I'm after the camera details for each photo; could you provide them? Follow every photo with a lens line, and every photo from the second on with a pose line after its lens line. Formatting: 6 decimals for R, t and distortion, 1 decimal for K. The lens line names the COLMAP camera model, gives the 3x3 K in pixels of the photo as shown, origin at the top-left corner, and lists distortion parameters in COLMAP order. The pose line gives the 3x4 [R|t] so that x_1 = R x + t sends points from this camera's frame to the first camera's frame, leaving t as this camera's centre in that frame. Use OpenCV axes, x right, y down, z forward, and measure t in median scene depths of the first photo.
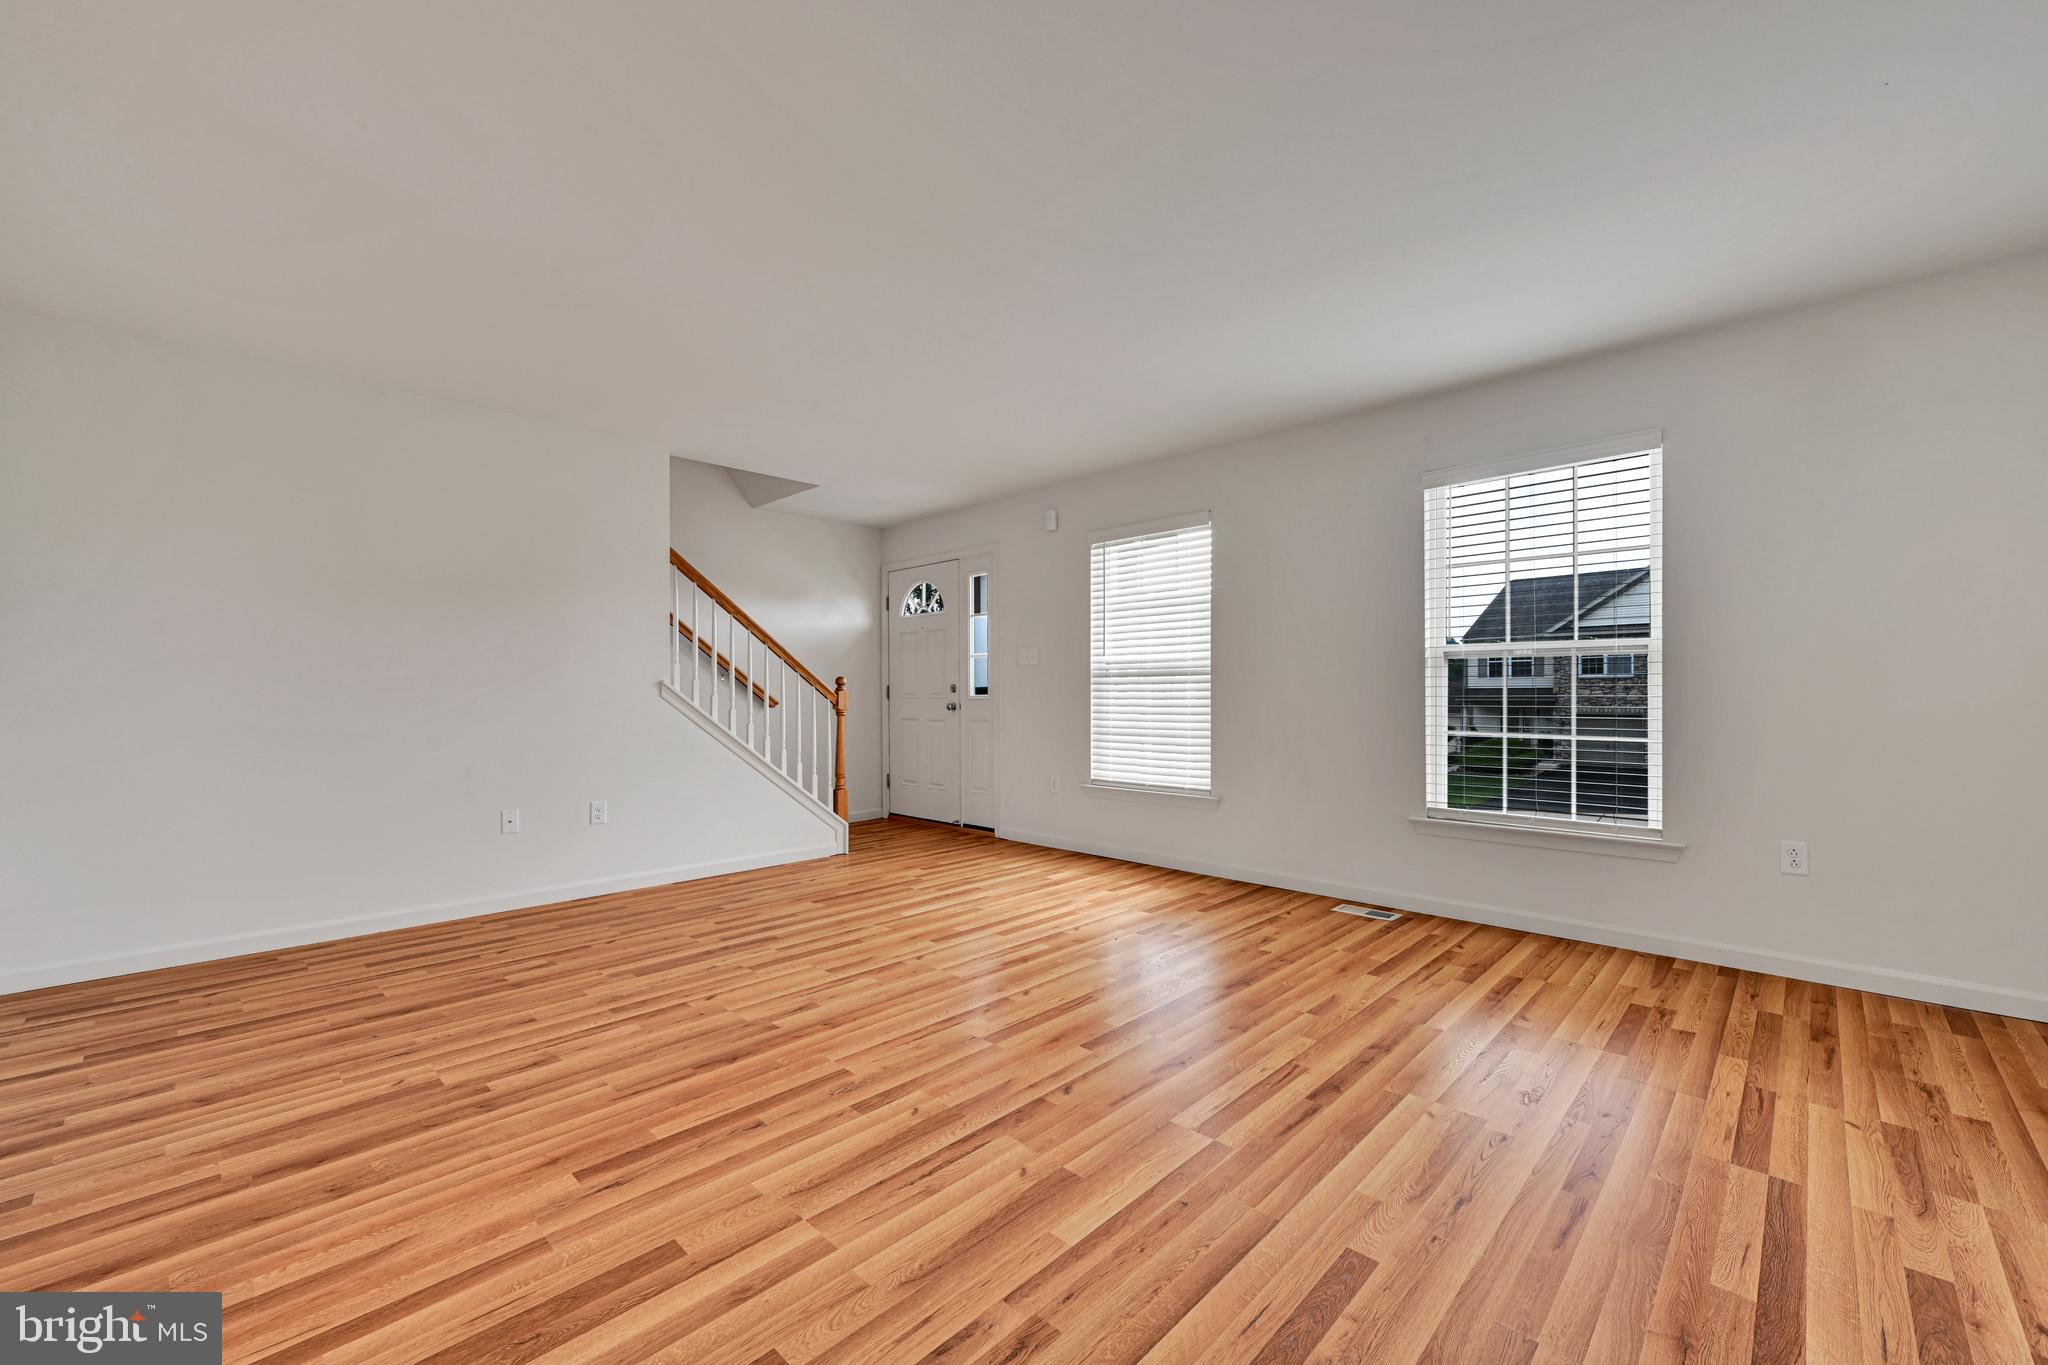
lens RADIAL K [[811.7, 0, 1027.8], [0, 811.7, 694.7], [0, 0, 1]] dist [-0.000666, 0.001121]
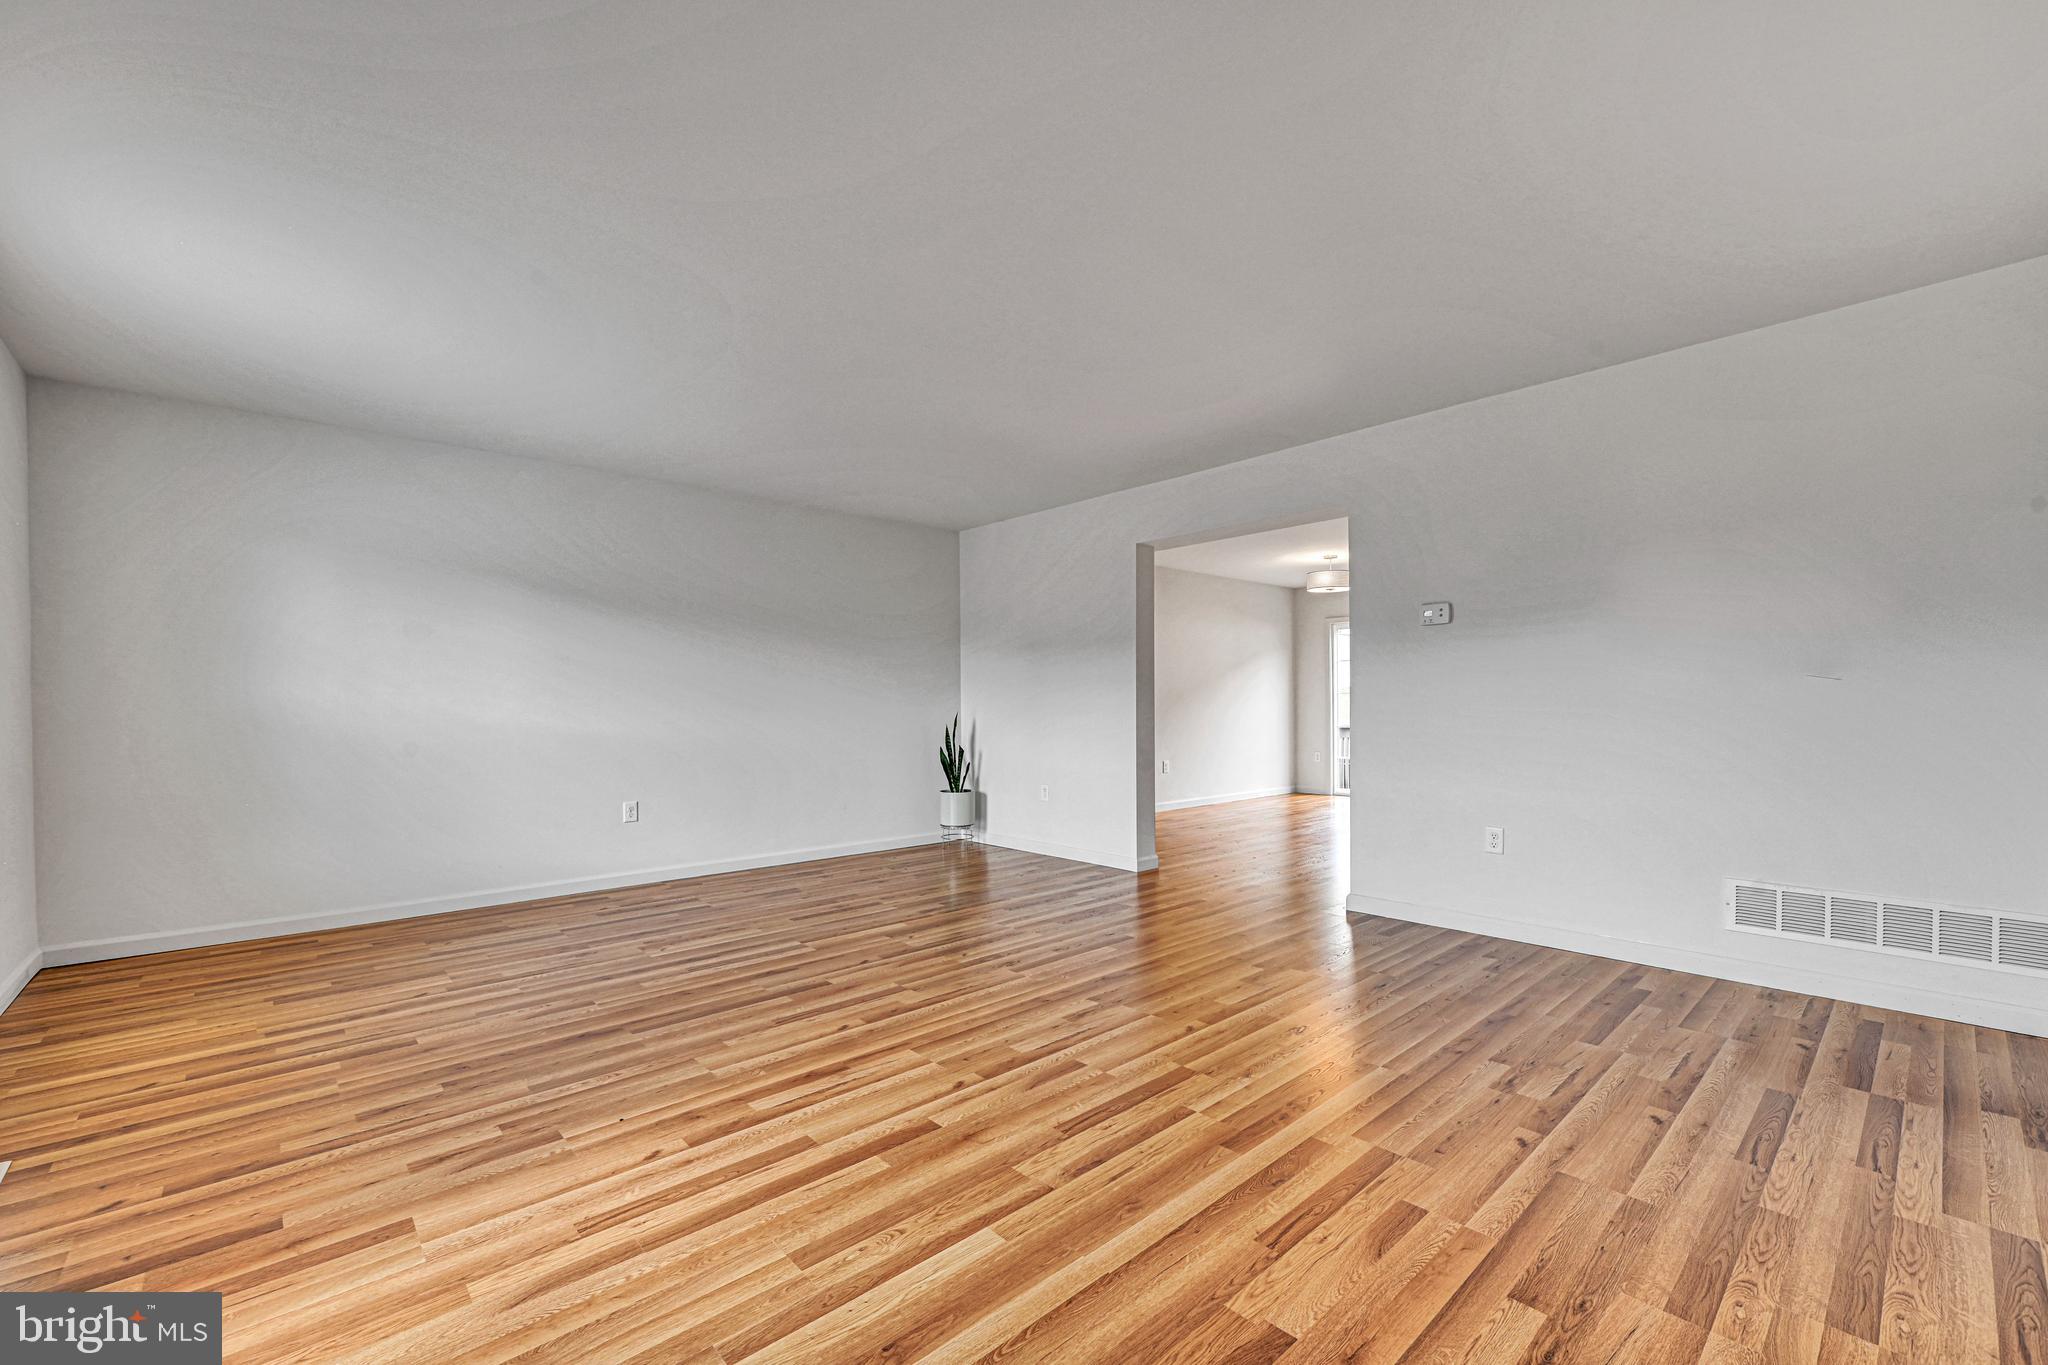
lens RADIAL K [[811.7, 0, 1017.4], [0, 811.7, 694.0], [0, 0, 1]] dist [-0.000666, 0.001121]
pose [[-0.997487, 0.011327, 0.069942, -0.238528], [0.010357, 0.999845, -0.014212, 0.009190], [-0.070093, -0.013452, -0.997450, 1.718617]]
